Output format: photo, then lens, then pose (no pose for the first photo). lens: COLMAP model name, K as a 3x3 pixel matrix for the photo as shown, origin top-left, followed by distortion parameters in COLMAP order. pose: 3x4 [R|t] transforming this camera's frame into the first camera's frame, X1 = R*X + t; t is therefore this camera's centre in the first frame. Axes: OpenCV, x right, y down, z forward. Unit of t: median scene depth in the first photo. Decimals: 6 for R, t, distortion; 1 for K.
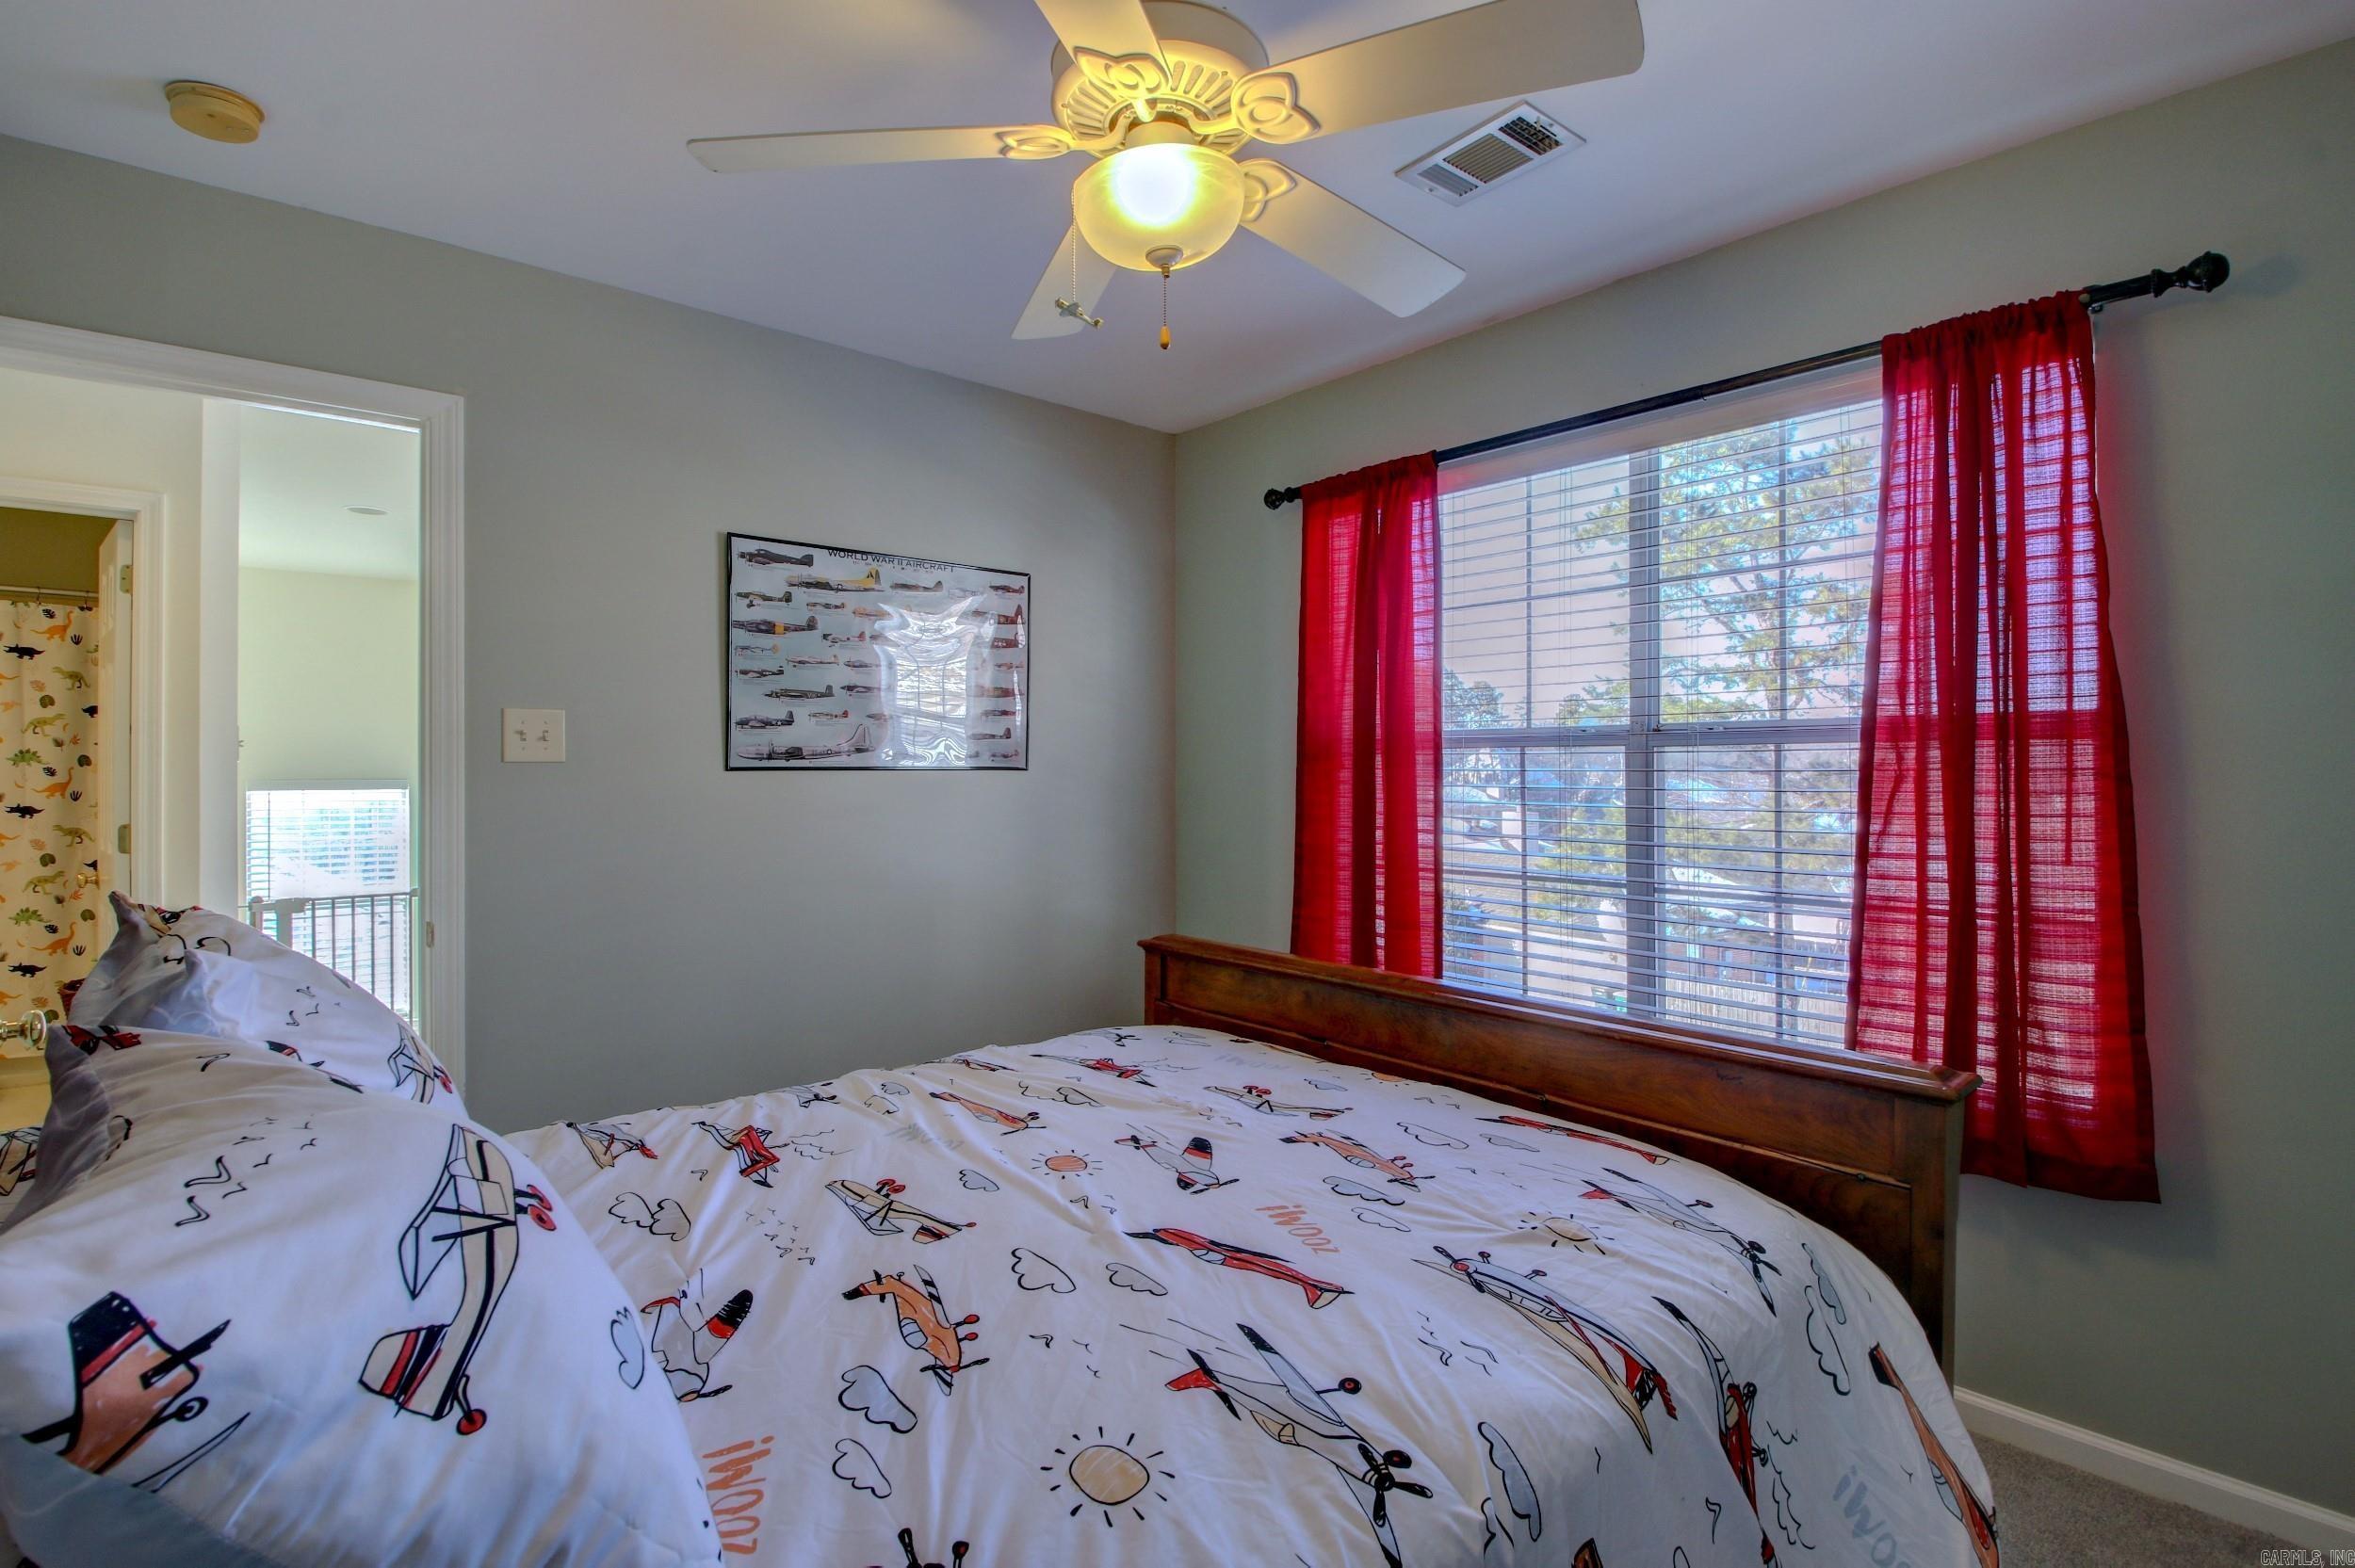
lens RADIAL K [[1105.2, 0, 1173.5], [0, 1105.2, 791.9], [0, 0, 1]] dist [0.003871, -0.017018]
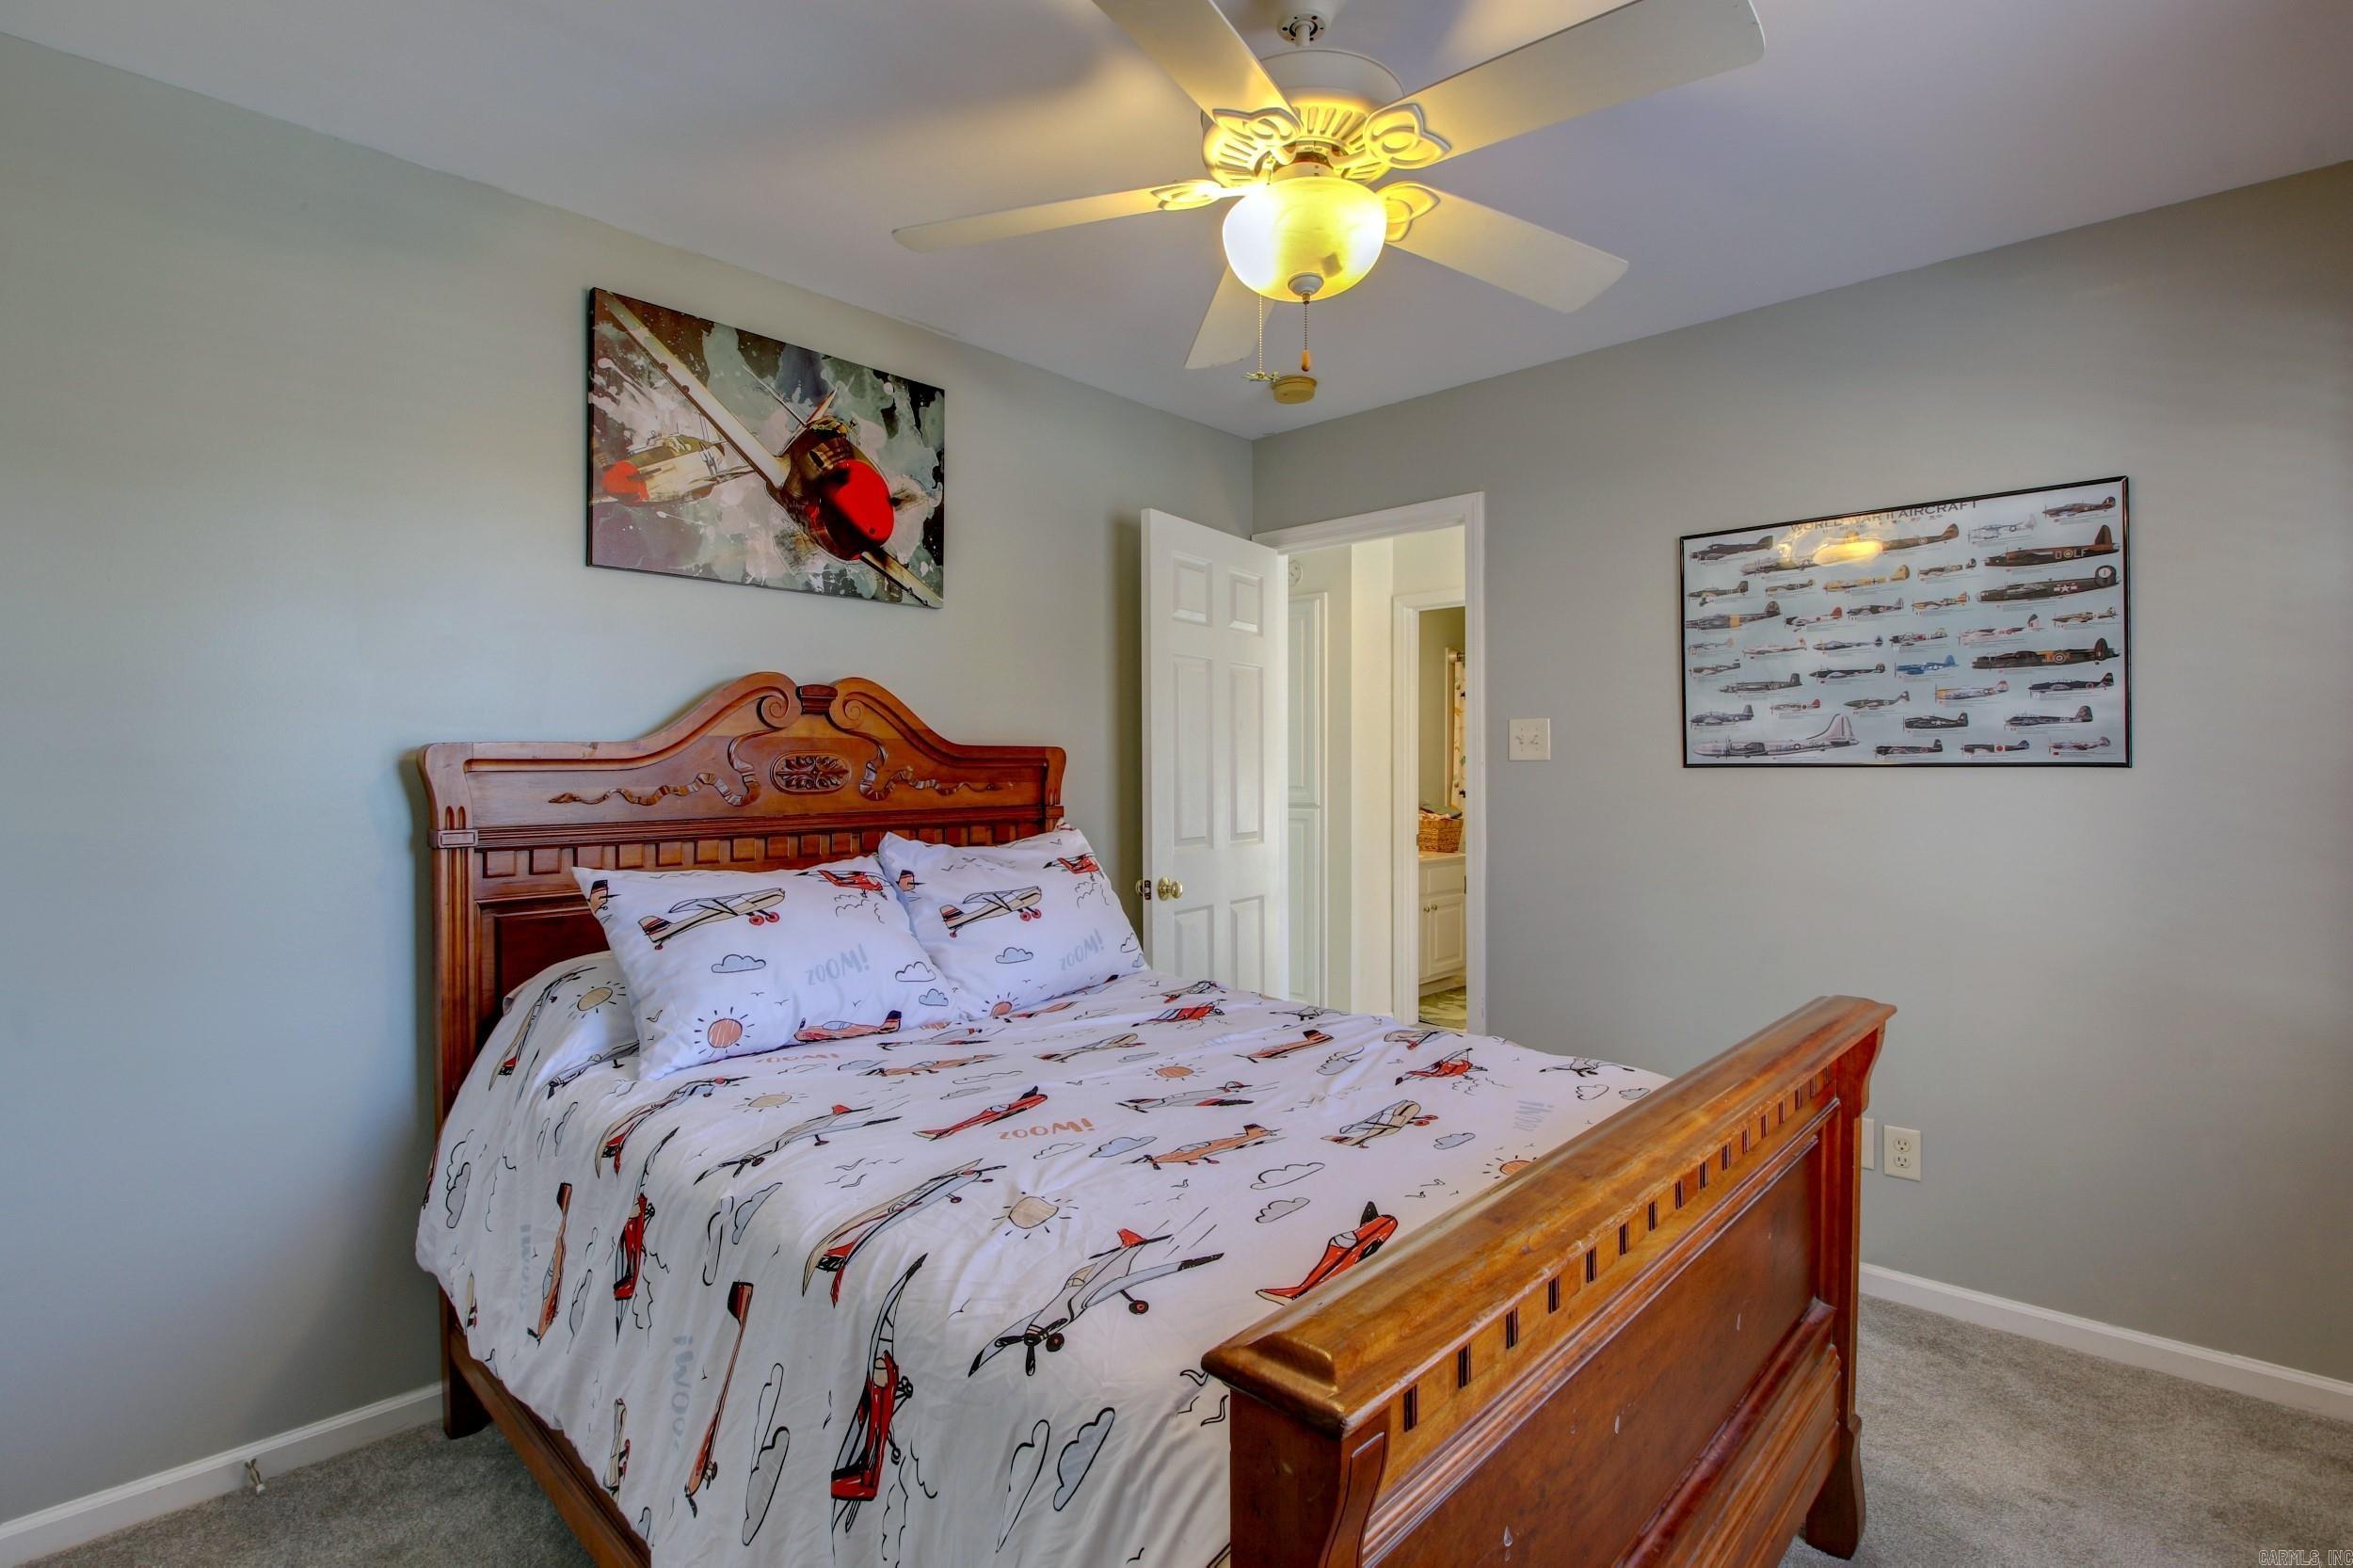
lens RADIAL K [[1104.4, 0, 1166.4], [0, 1104.4, 777.2], [0, 0, 1]] dist [0.003871, -0.017018]
pose [[0.090114, 0.006501, -0.995910, 0.571349], [-0.021002, 0.999769, 0.004626, -0.004813], [0.995710, 0.020499, 0.090230, 0.423996]]
